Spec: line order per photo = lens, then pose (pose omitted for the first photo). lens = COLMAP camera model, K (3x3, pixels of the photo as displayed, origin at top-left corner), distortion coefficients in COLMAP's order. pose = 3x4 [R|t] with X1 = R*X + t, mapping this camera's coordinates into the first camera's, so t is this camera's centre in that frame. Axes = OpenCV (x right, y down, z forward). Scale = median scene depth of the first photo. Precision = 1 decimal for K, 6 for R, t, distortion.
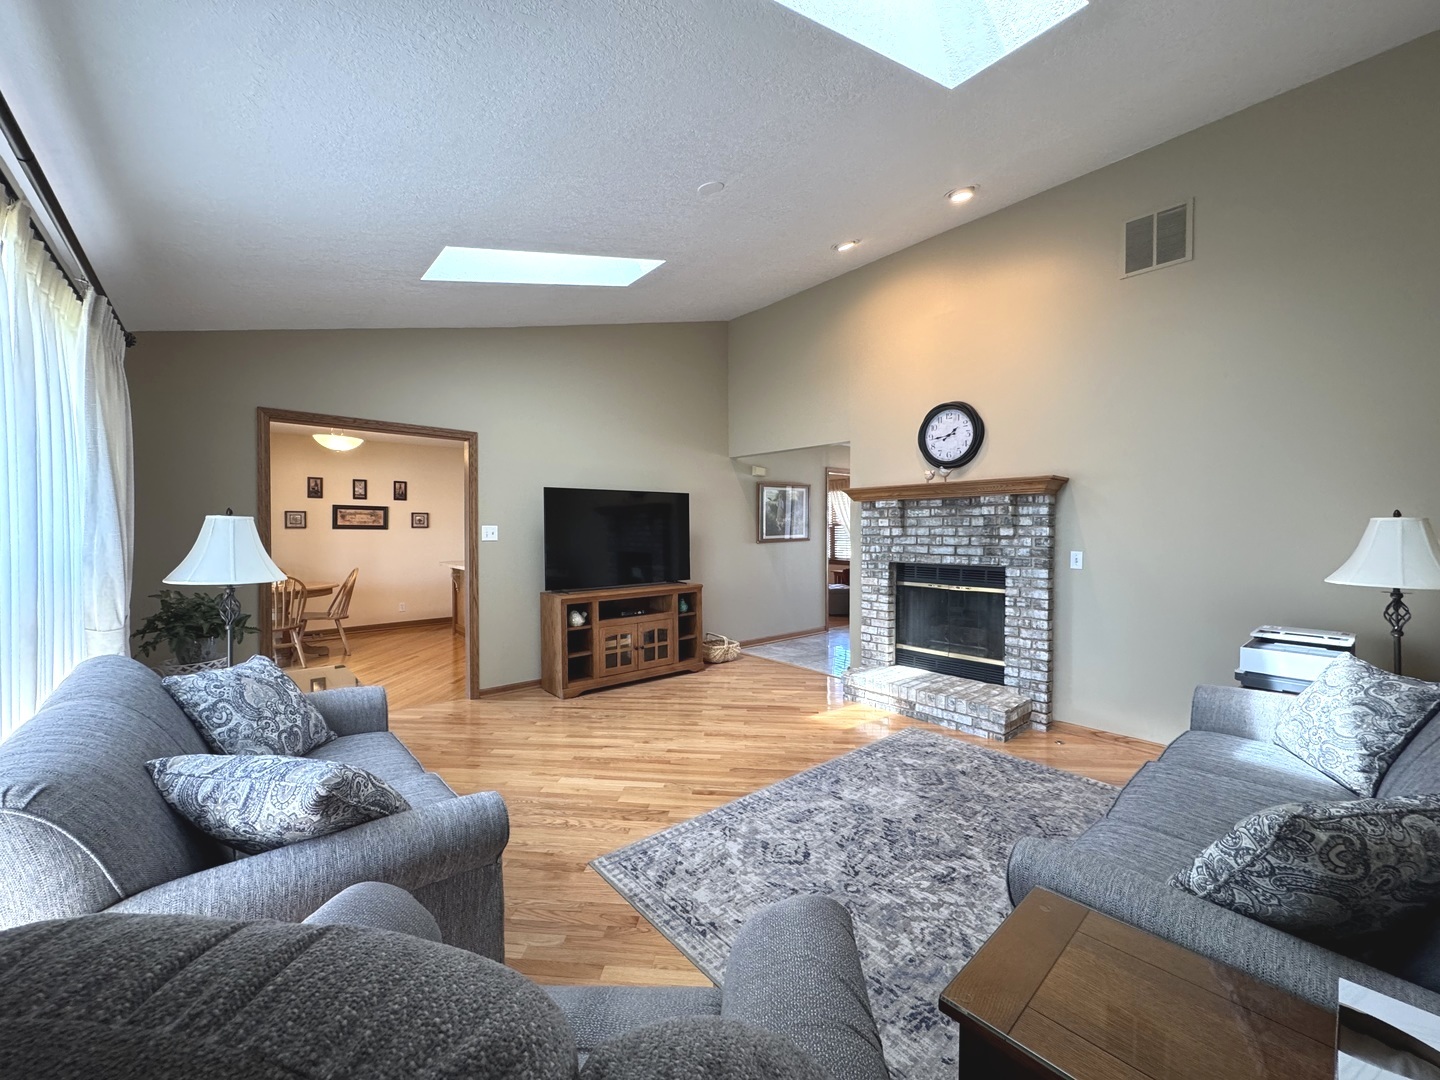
lens RADIAL K [[573.3, 0, 722.1], [0, 573.3, 535.6], [0, 0, 1]] dist [-0.003411, 0.000277]
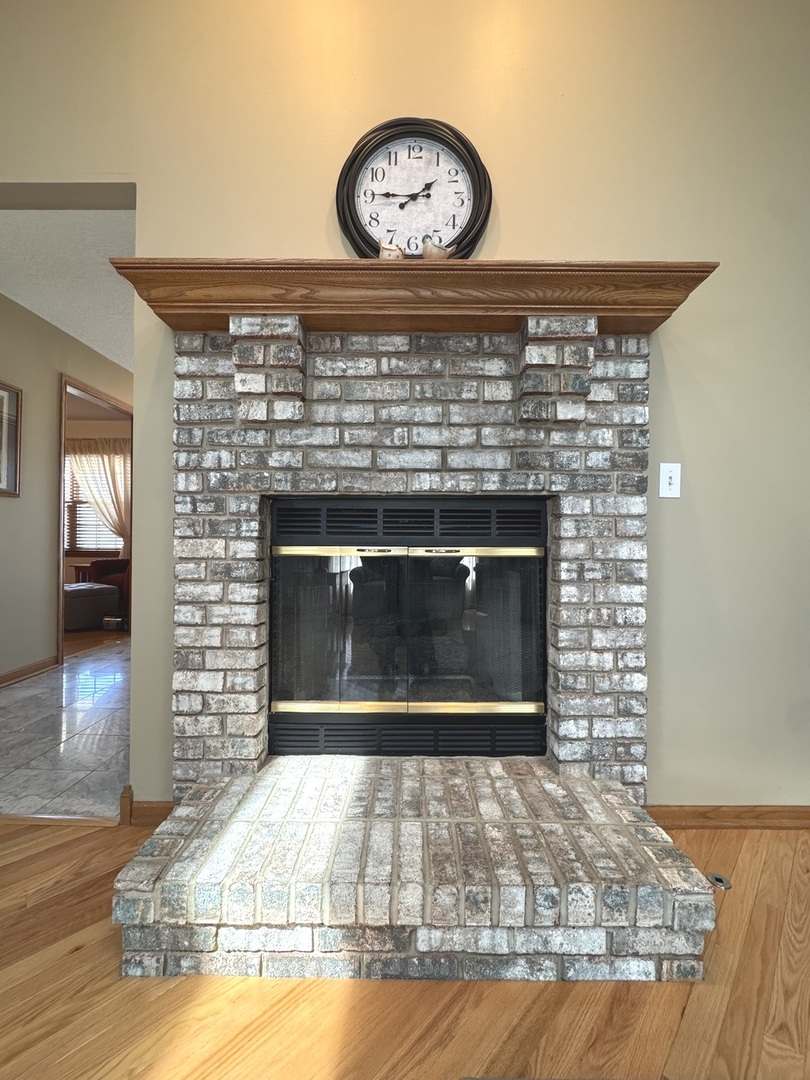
lens RADIAL K [[430.0, 0, 404.2], [0, 430.0, 540.0], [0, 0, 1]] dist [-0.003411, 0.000277]
pose [[0.659638, 0.009501, 0.751524, 0.153561], [0.001676, 0.999899, -0.014112, 0.088035], [-0.751582, 0.010569, 0.659555, 0.807680]]
